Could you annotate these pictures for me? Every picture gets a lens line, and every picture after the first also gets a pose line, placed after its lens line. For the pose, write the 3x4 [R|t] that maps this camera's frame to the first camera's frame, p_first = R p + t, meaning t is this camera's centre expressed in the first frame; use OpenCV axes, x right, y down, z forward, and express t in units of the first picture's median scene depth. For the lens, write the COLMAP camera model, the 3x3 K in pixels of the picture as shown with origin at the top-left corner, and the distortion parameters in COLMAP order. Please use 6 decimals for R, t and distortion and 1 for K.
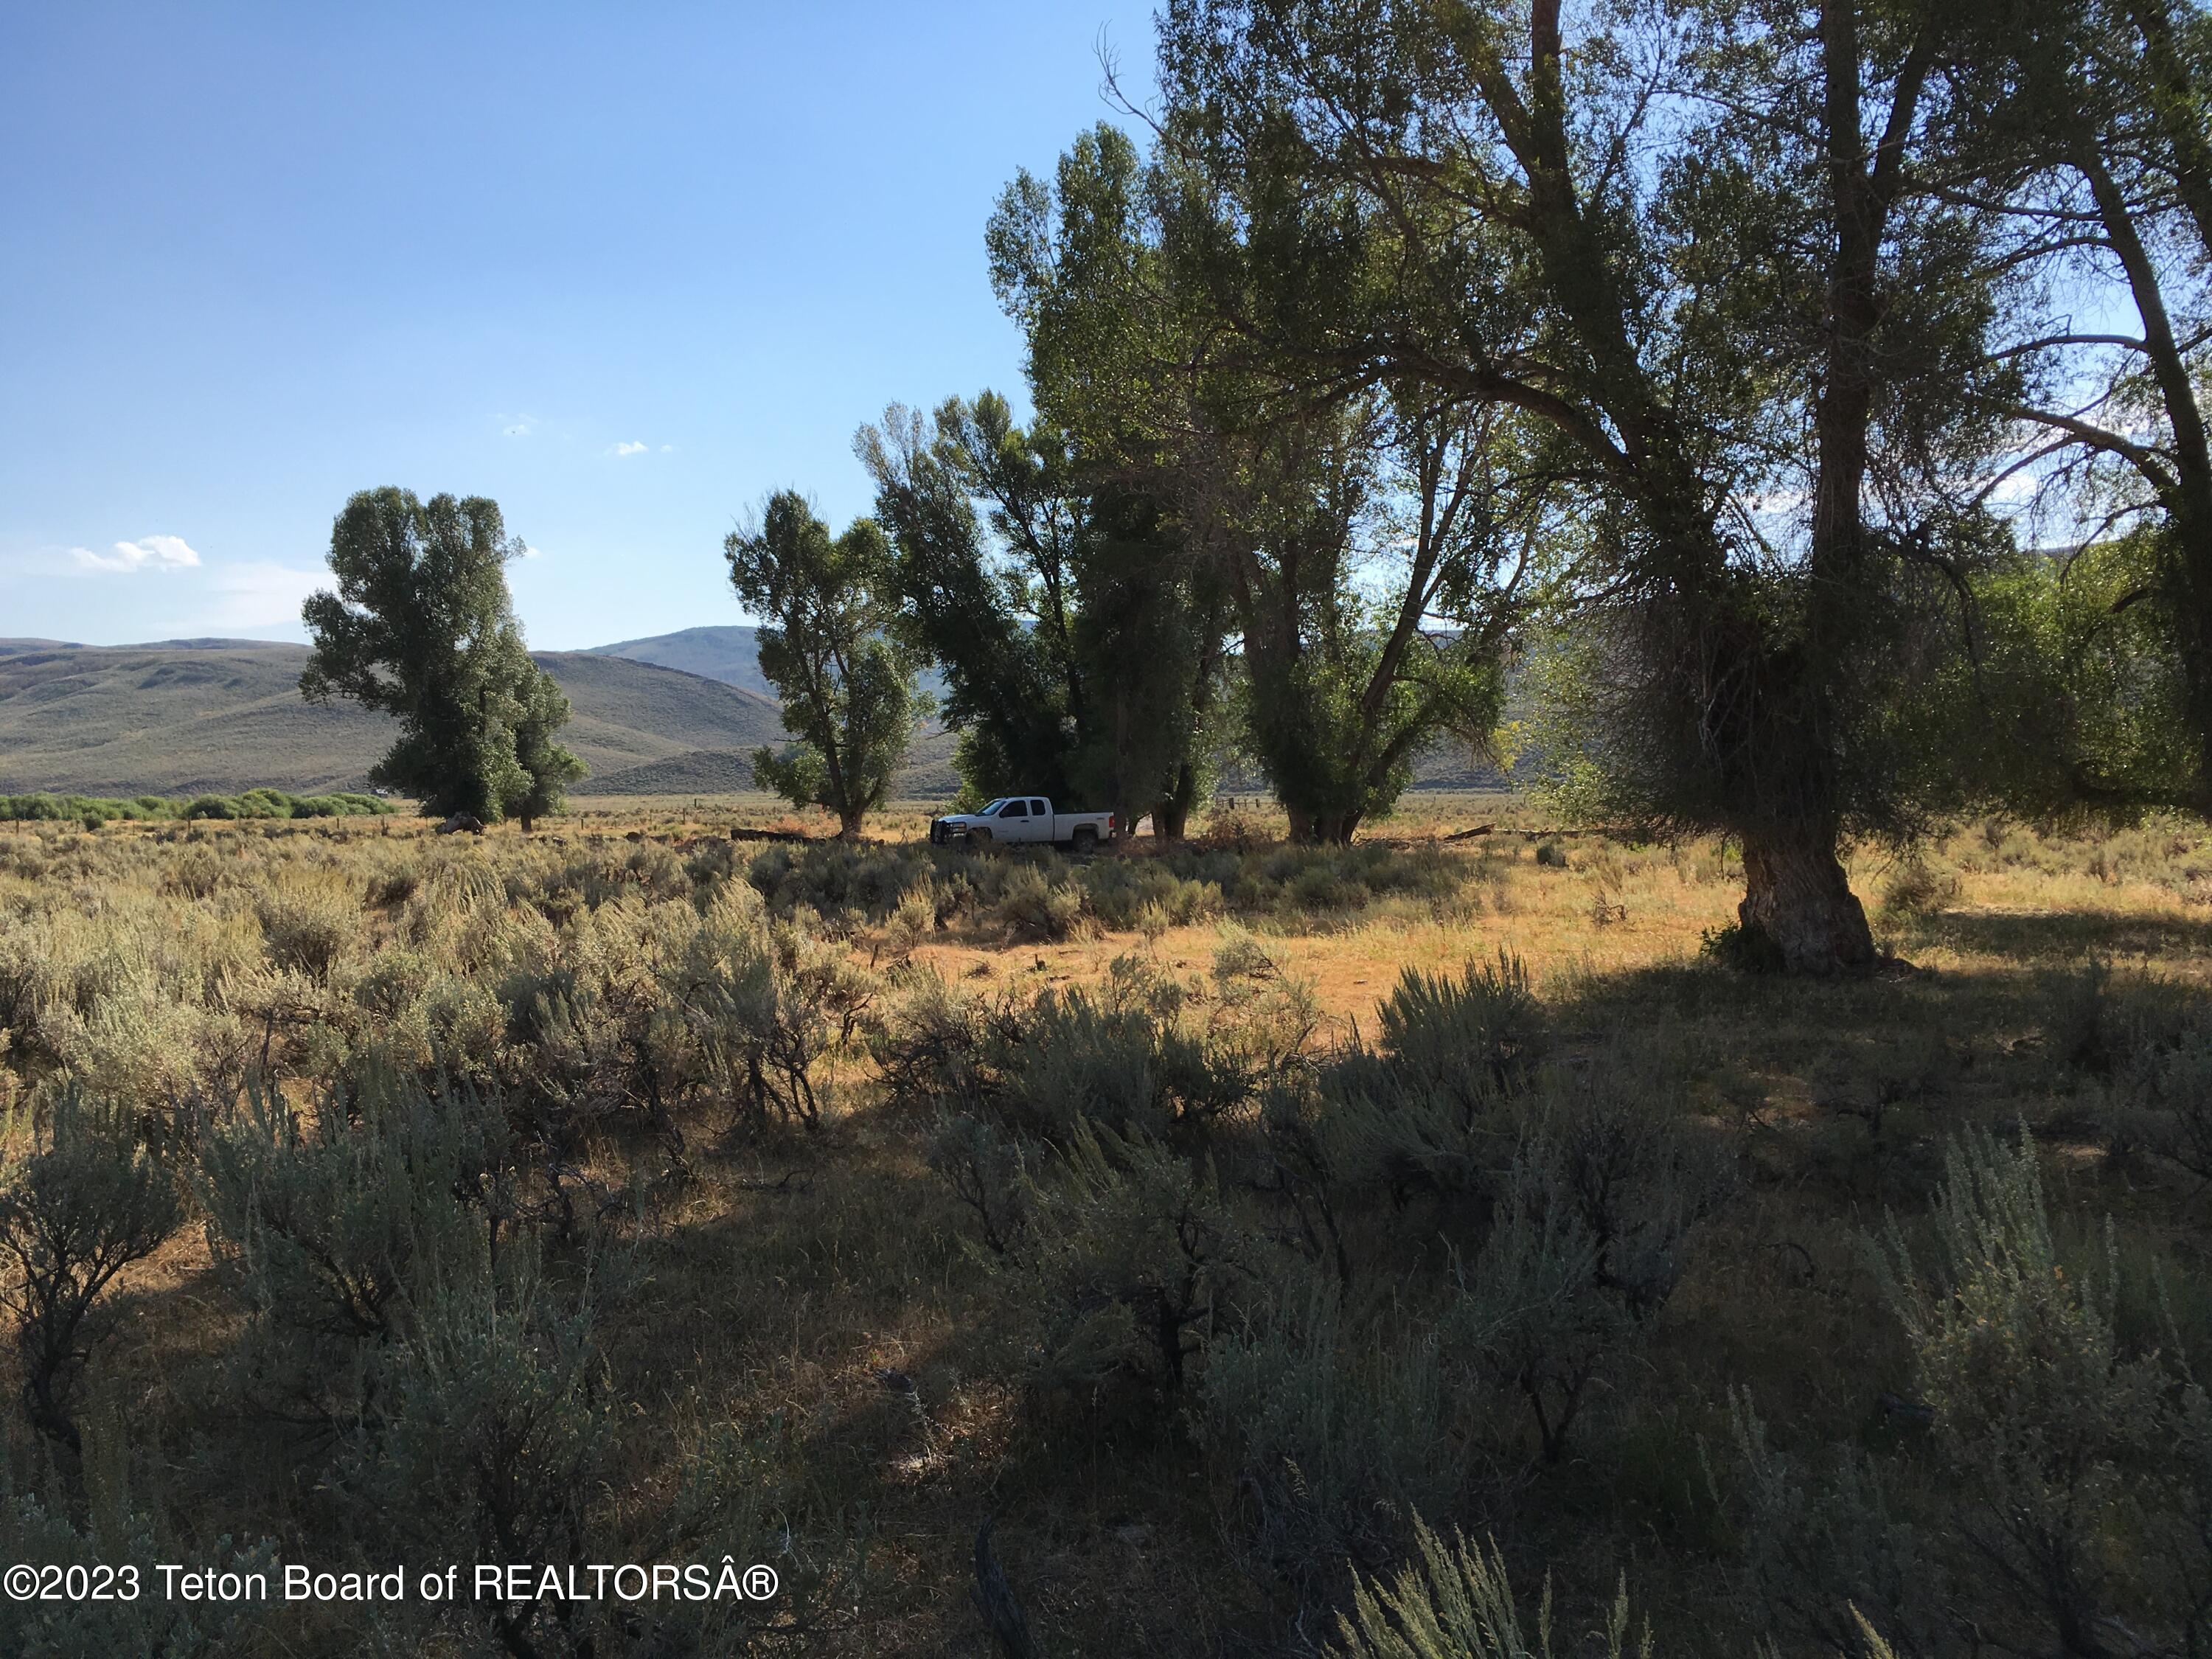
lens RADIAL K [[1889.2, 0, 1106.0], [0, 1889.2, 829.5], [0, 0, 1]] dist [0.040294, -0.055374]
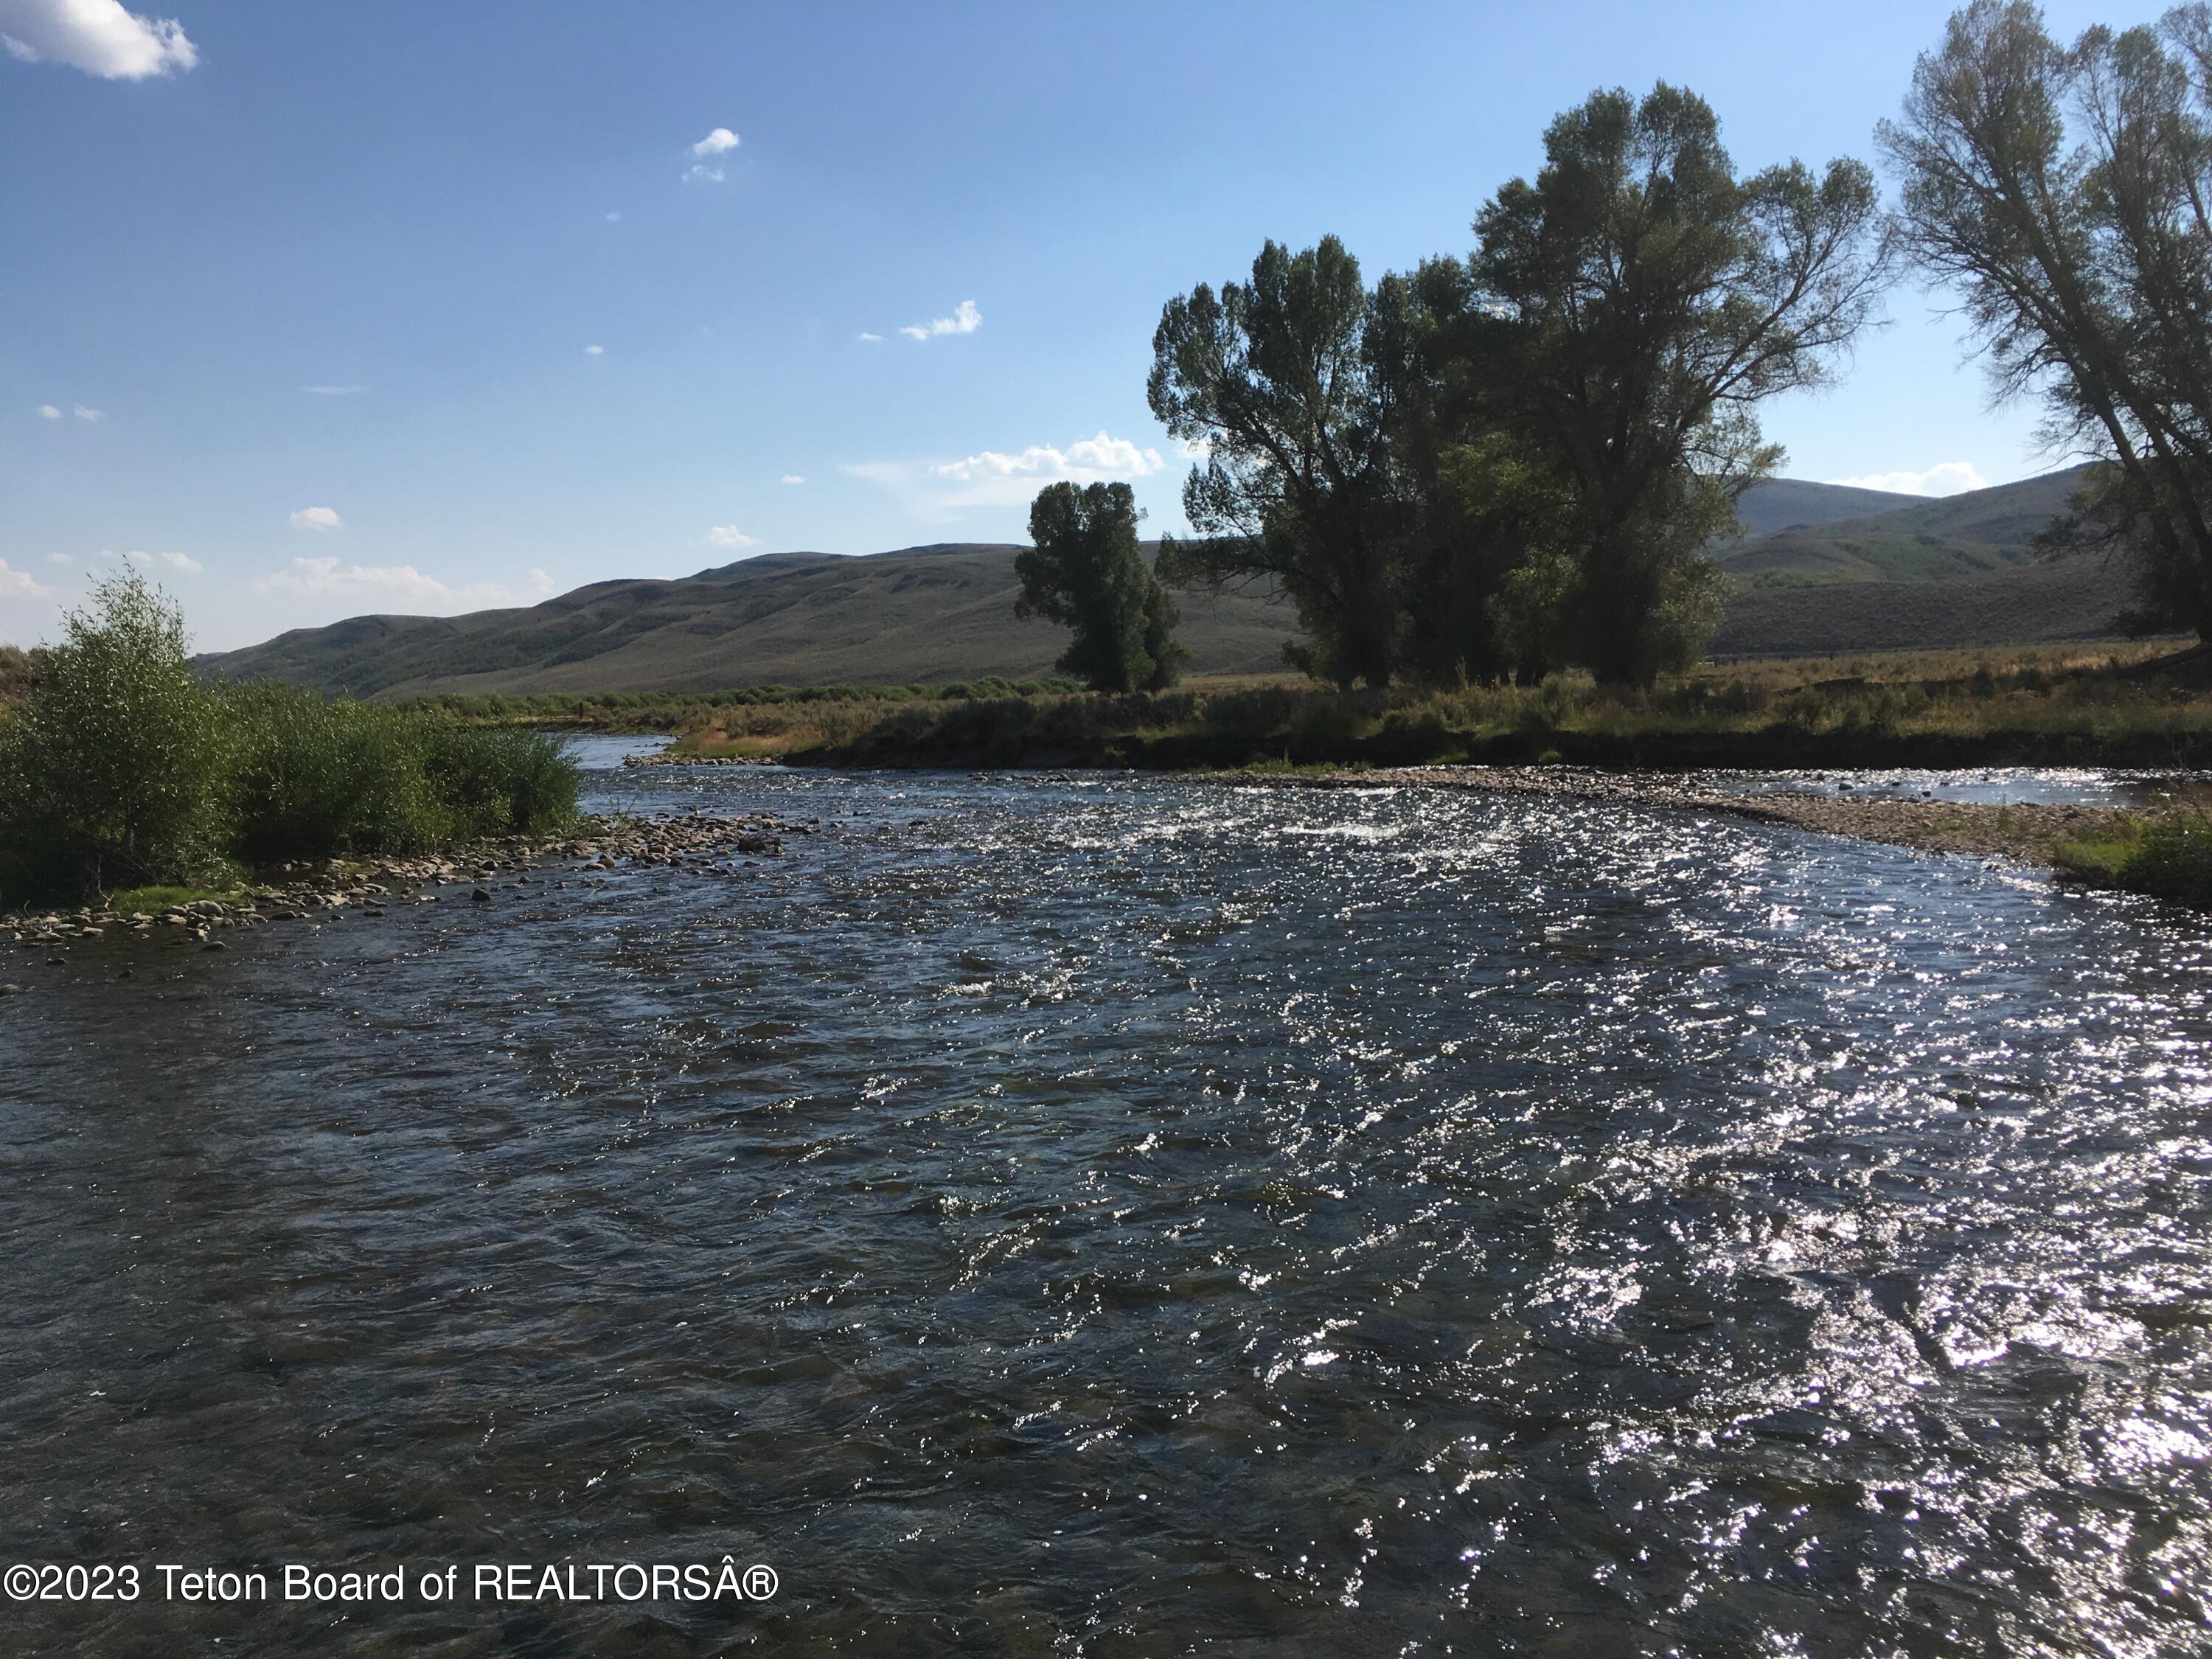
lens RADIAL K [[1889.2, 0, 1106.0], [0, 1889.2, 829.5], [0, 0, 1]] dist [0.040294, -0.055374]
pose [[0.936883, 0.001269, -0.349642, 0.198906], [0.021885, 0.997820, 0.062263, 0.009741], [0.348958, -0.065985, 0.934812, -0.459863]]
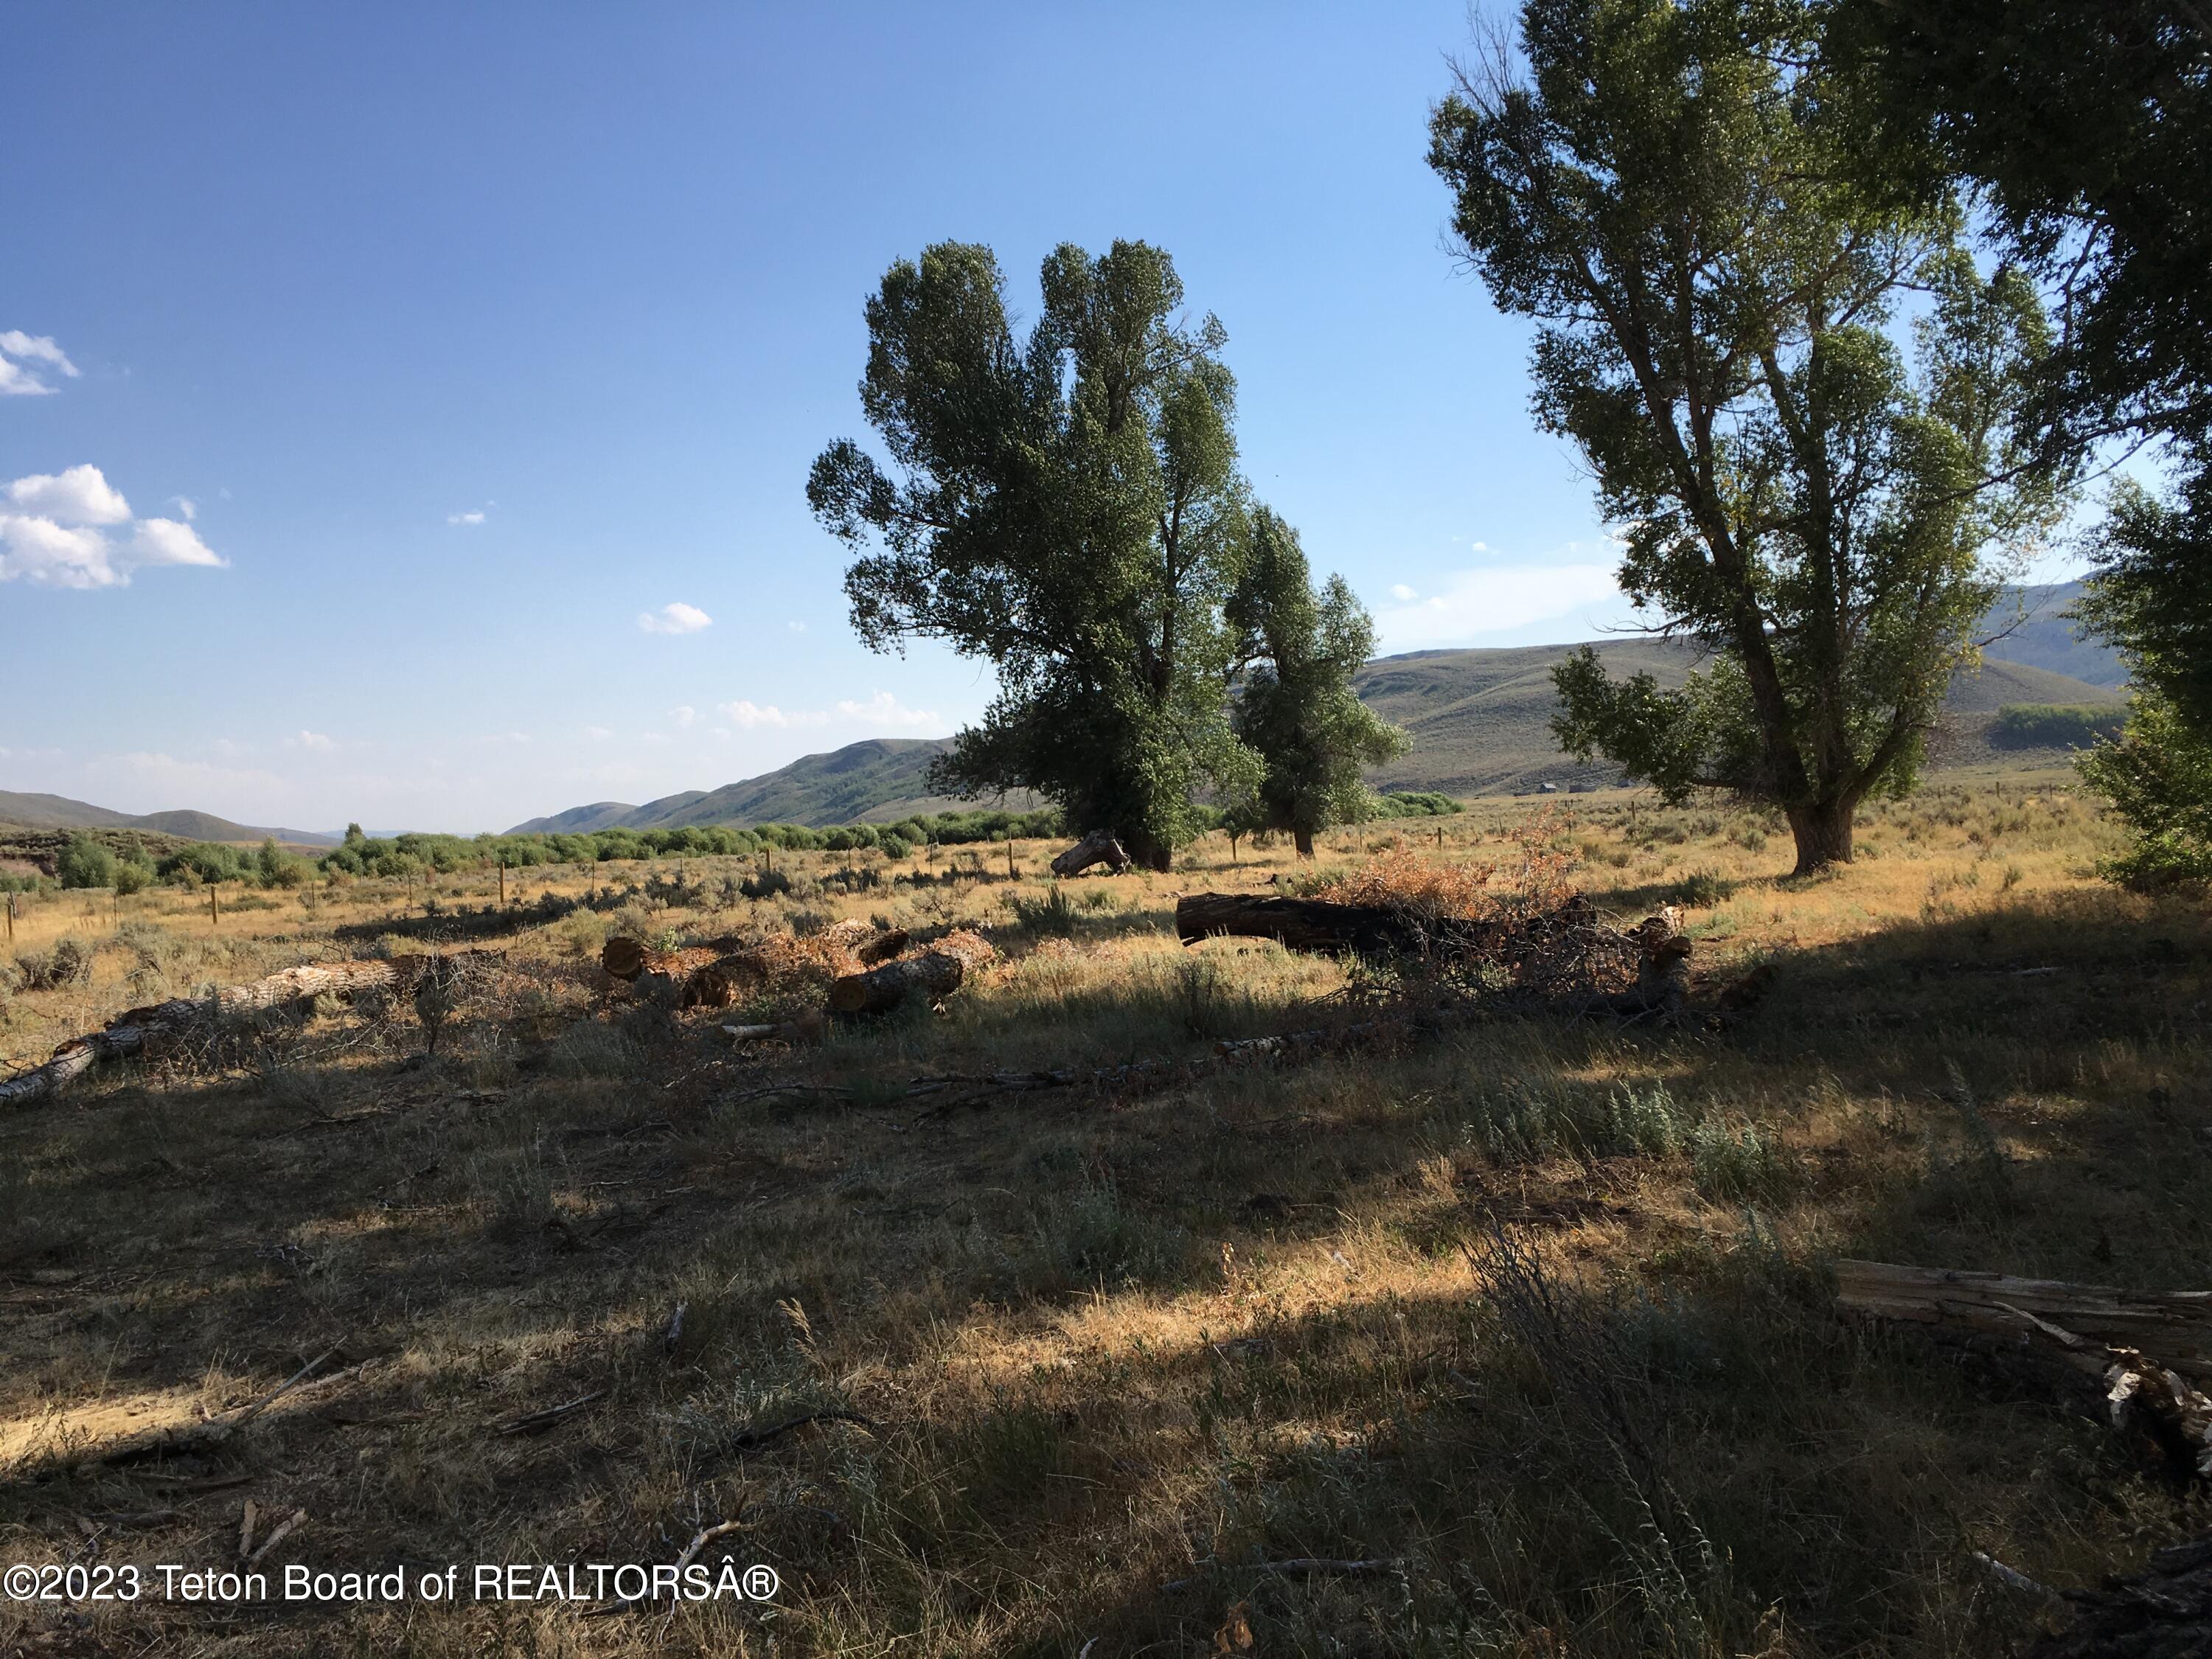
lens RADIAL K [[1875.5, 0, 1106.0], [0, 1875.5, 829.5], [0, 0, 1]] dist [0.095290, -0.122368]
pose [[0.812263, -0.029167, -0.582561, -0.022479], [0.032523, 0.999460, -0.004692, -0.004768], [0.582384, -0.015135, 0.812773, 0.471562]]
